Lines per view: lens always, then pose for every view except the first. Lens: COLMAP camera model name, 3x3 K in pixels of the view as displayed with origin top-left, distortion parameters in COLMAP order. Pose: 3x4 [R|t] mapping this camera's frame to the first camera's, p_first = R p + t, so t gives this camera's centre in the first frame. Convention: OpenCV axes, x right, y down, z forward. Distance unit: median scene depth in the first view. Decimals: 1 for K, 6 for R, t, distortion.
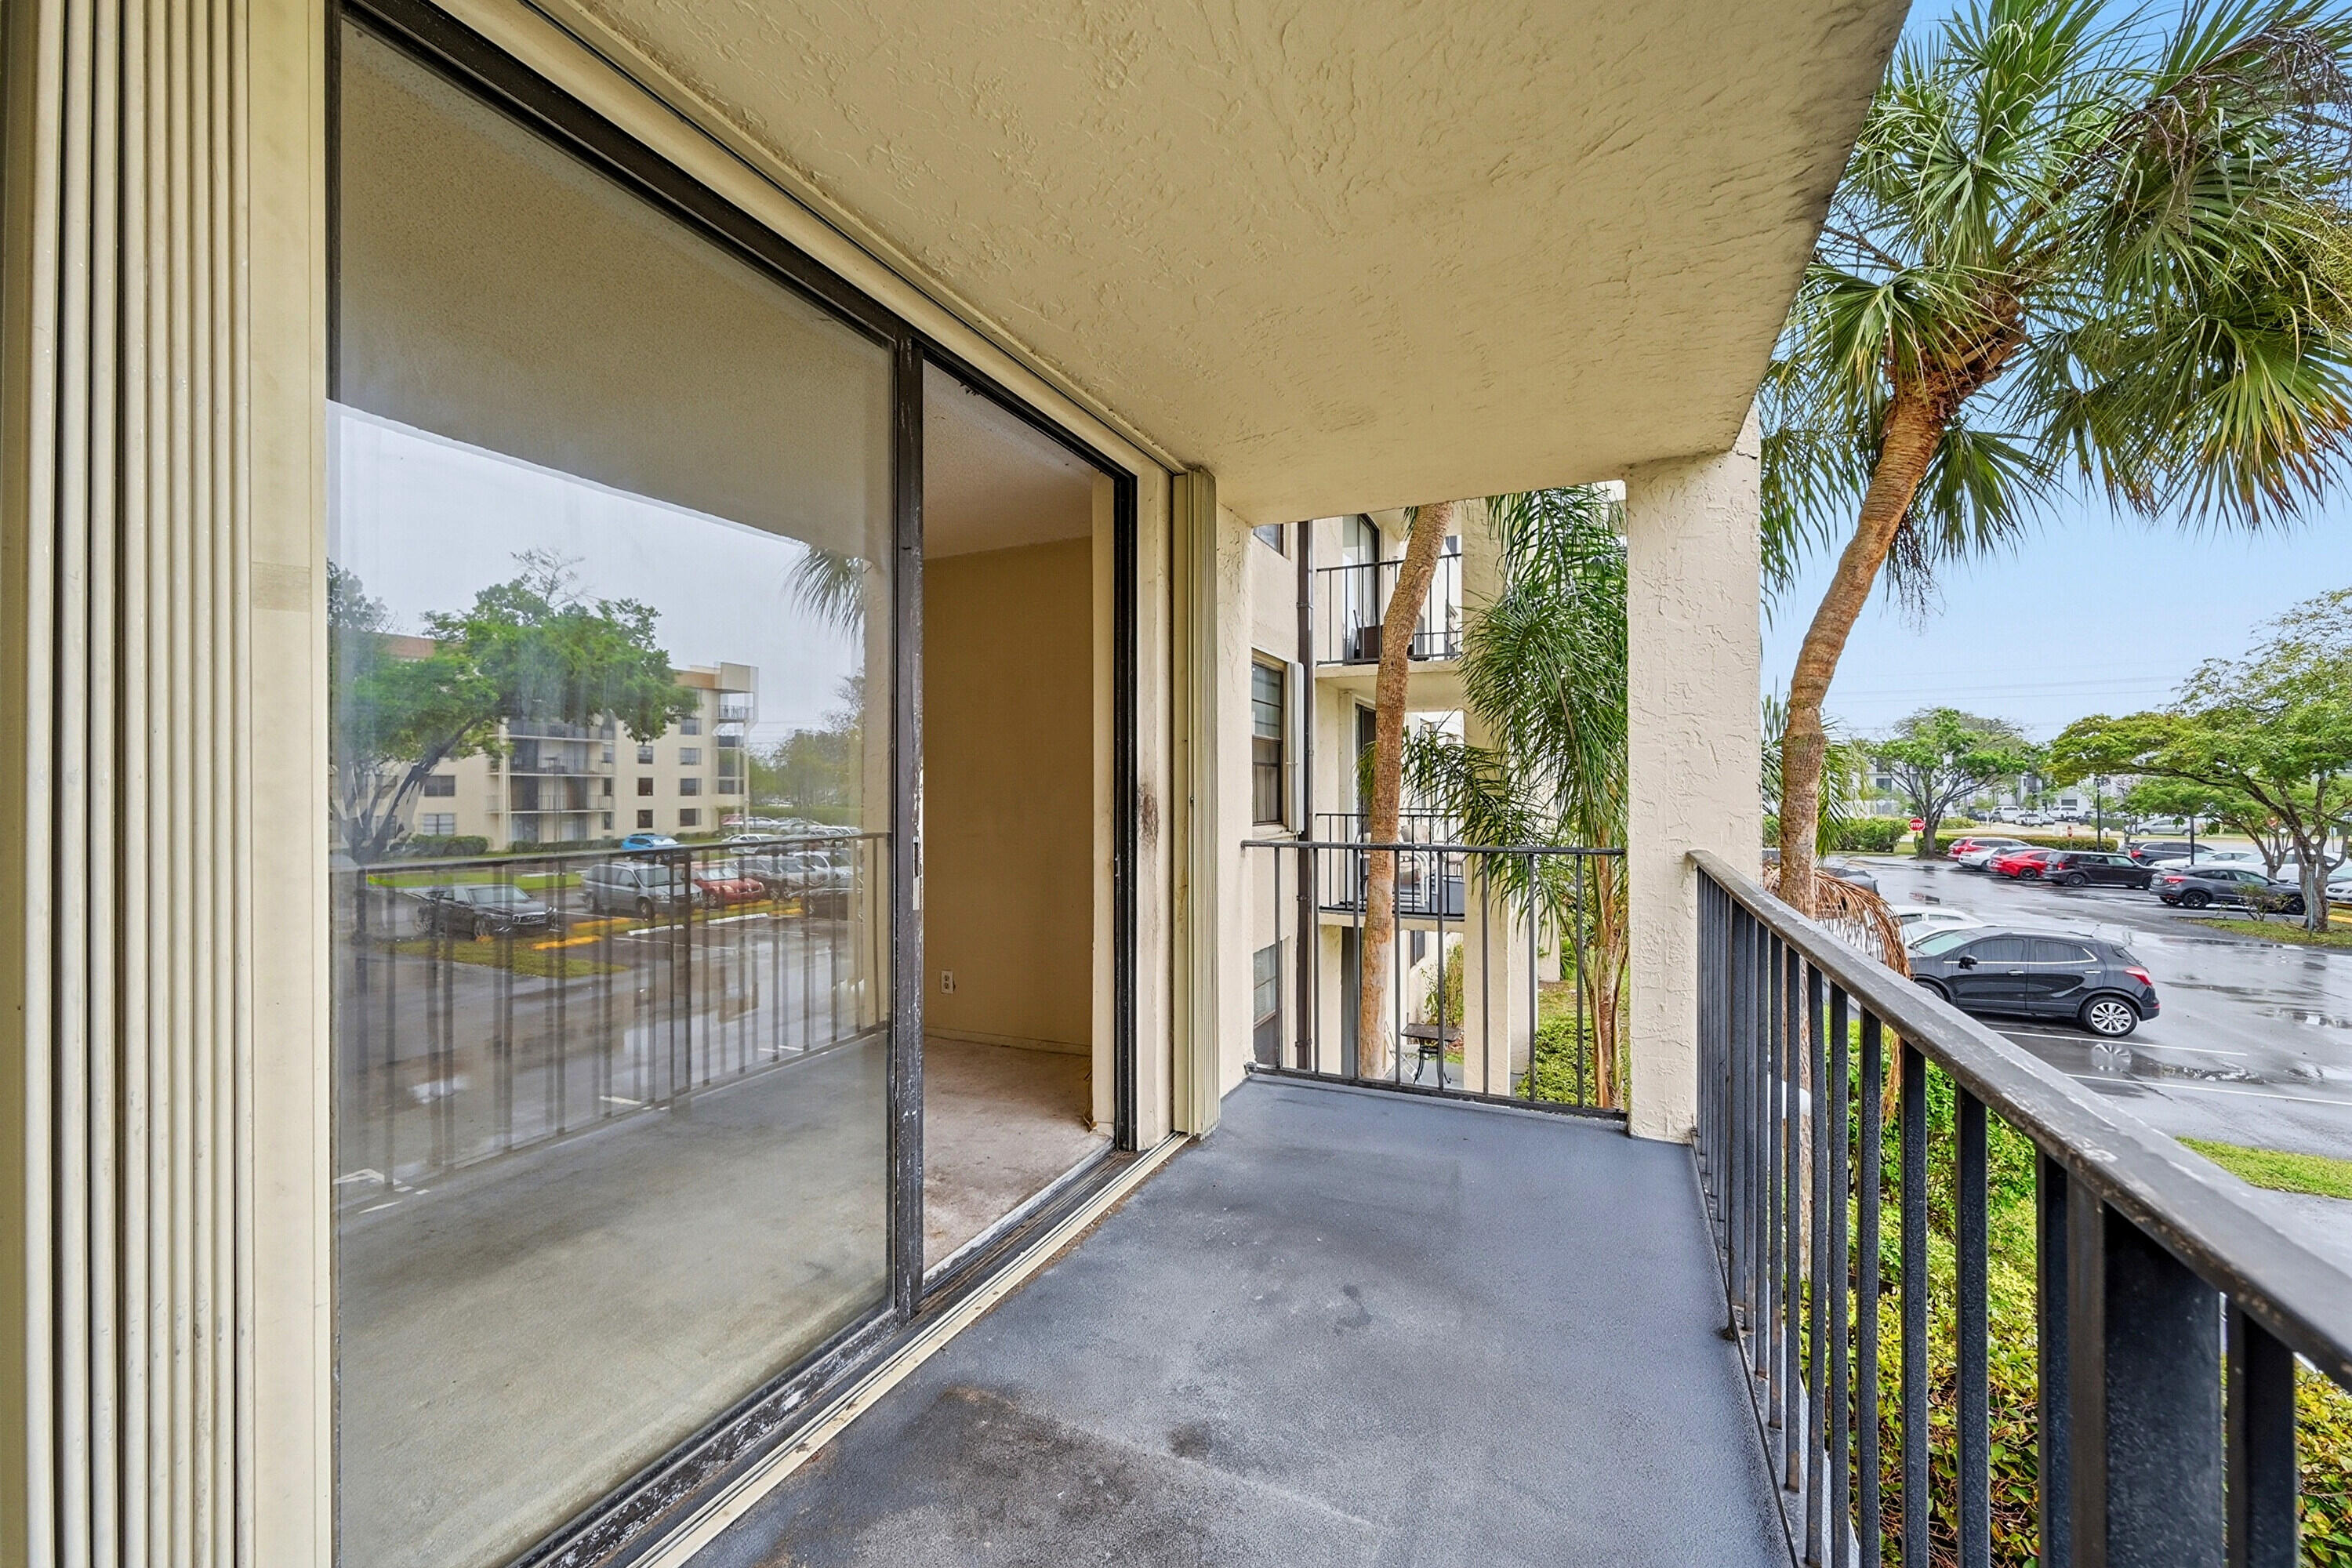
lens RADIAL K [[932.9, 0, 1171.7], [0, 932.9, 786.1], [0, 0, 1]] dist [0.000649, -0.000221]
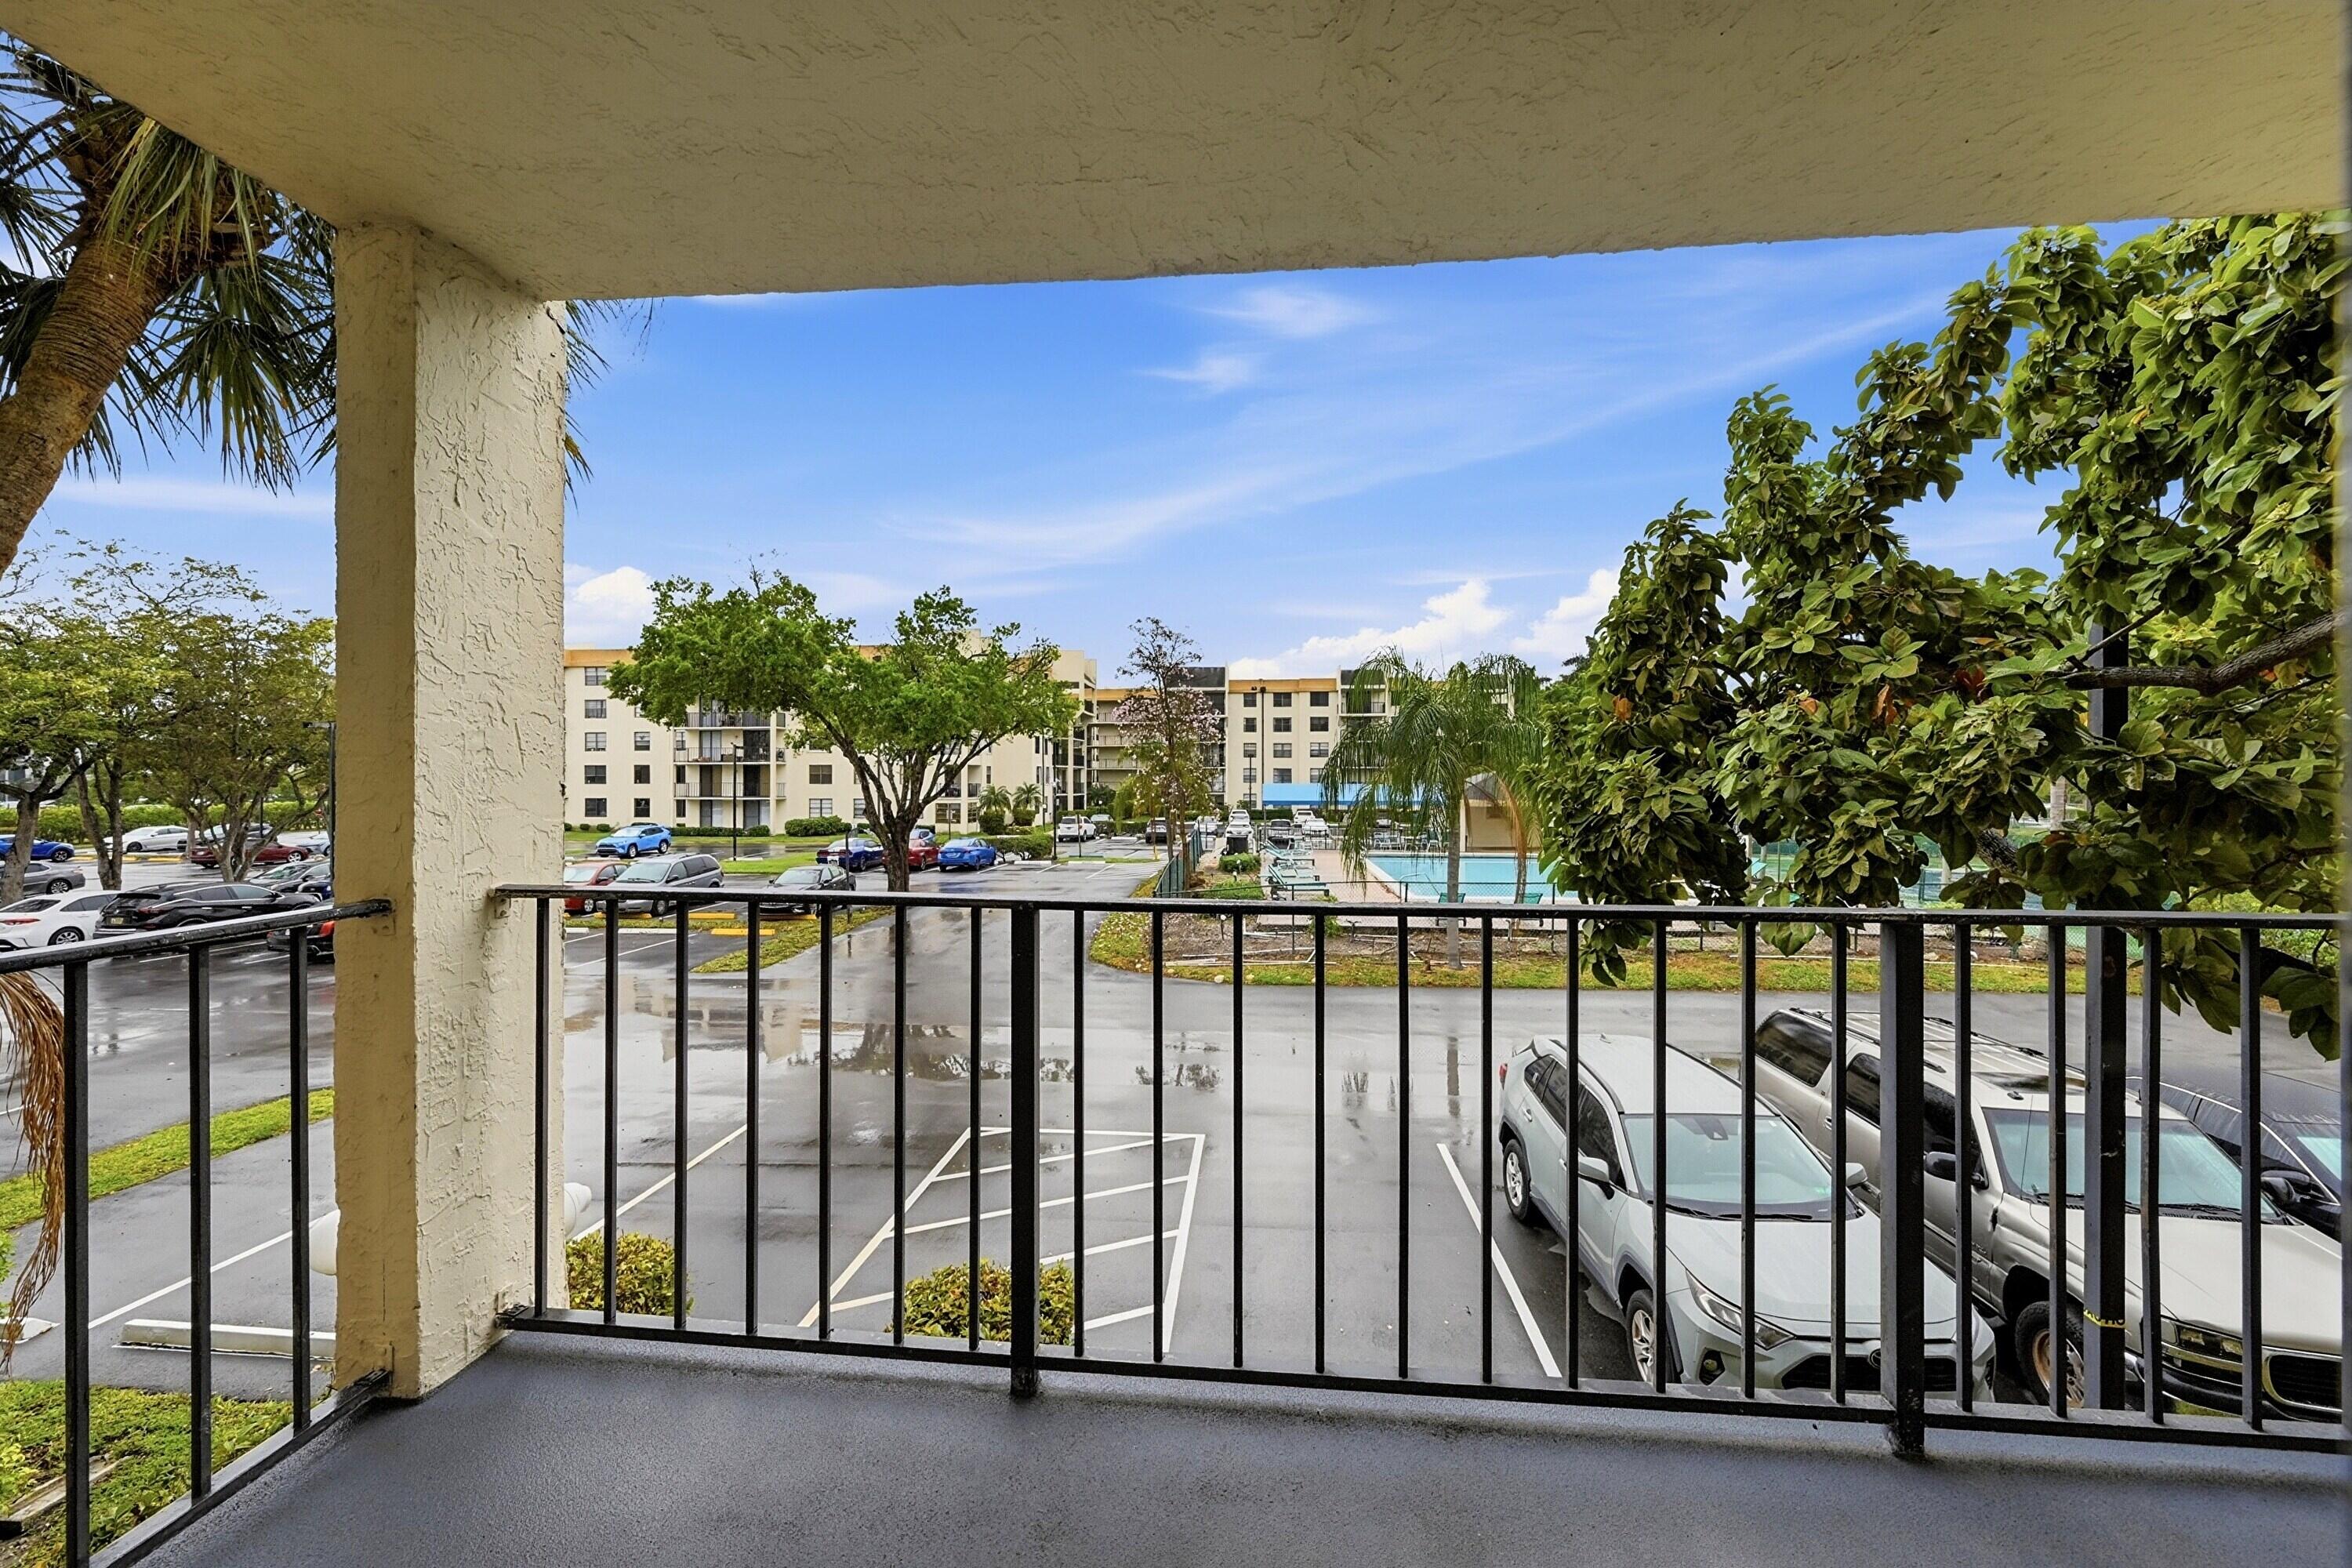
lens RADIAL K [[945.1, 0, 1172.4], [0, 945.1, 776.1], [0, 0, 1]] dist [0.000180, -0.000184]
pose [[-0.323138, 0.000282, 0.946352, -0.114822], [-0.002764, 0.999995, -0.001242, -0.004504], [-0.946348, -0.003017, -0.323136, 0.415802]]
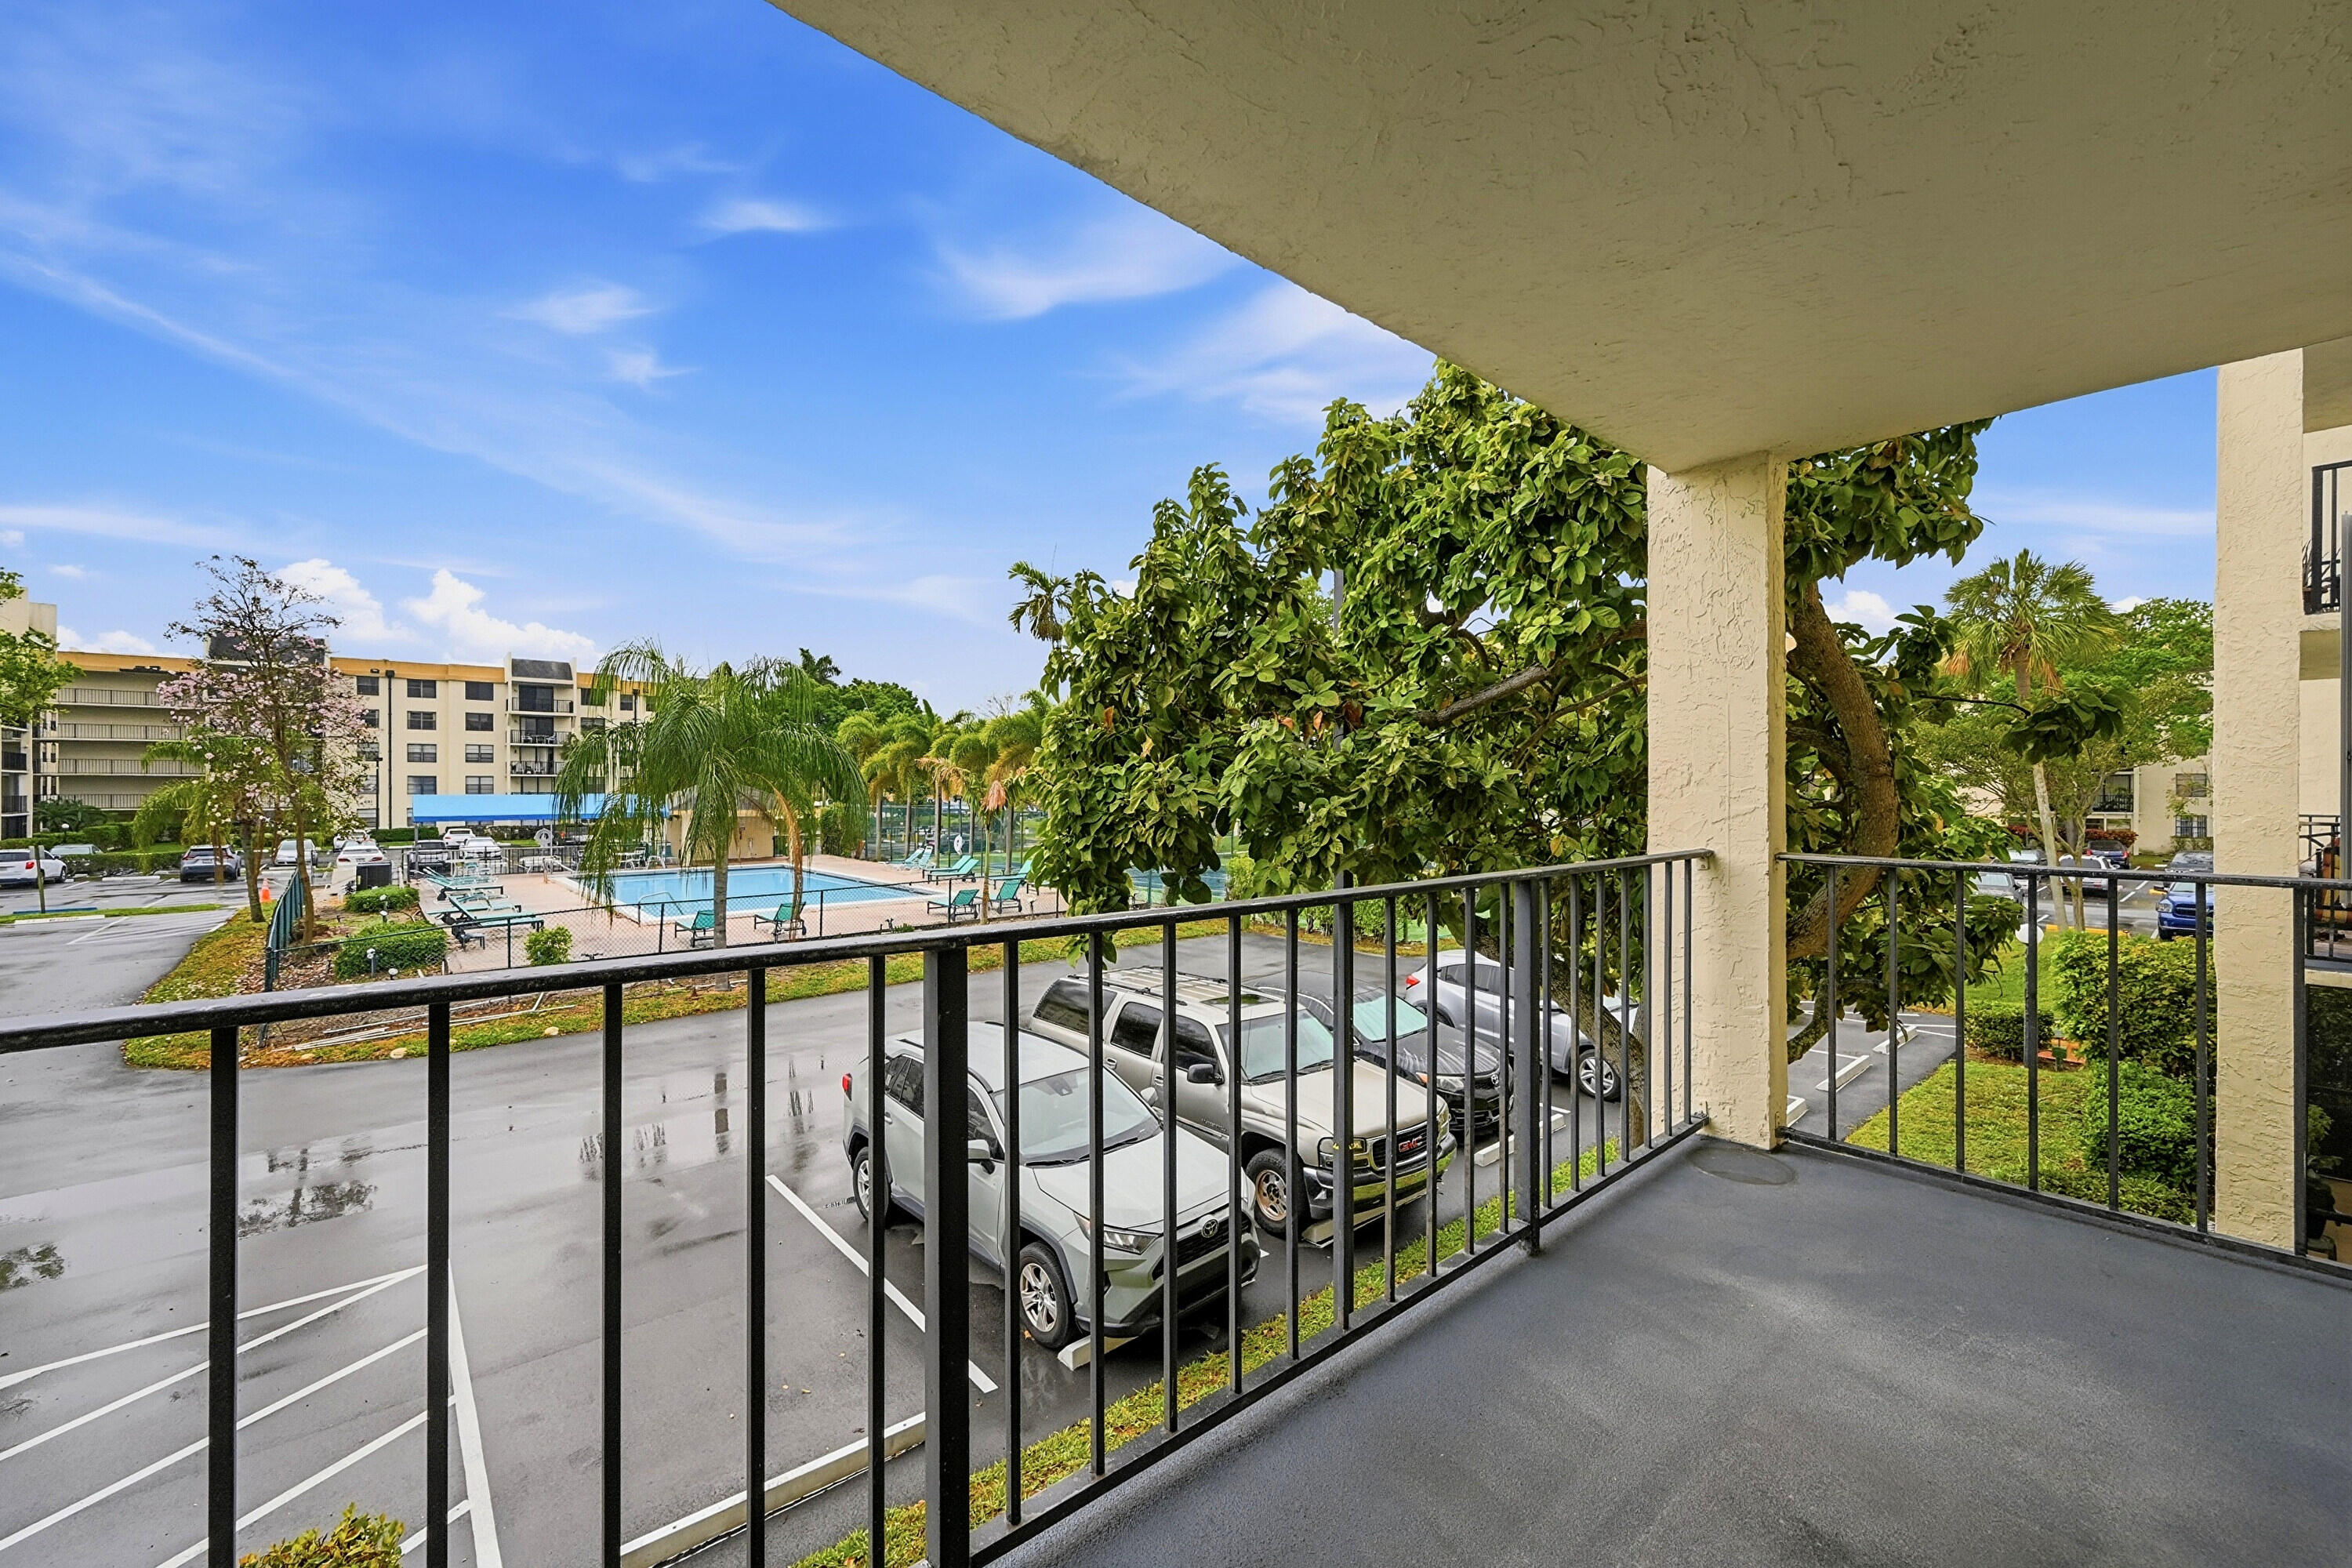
lens RADIAL K [[932.9, 0, 1171.7], [0, 932.9, 786.1], [0, 0, 1]] dist [0.000649, -0.000221]
pose [[-0.906424, 0.000116, 0.422370, 0.066236], [-0.001212, 0.999995, -0.002876, 0.001512], [-0.422368, -0.003118, -0.906419, 0.549113]]
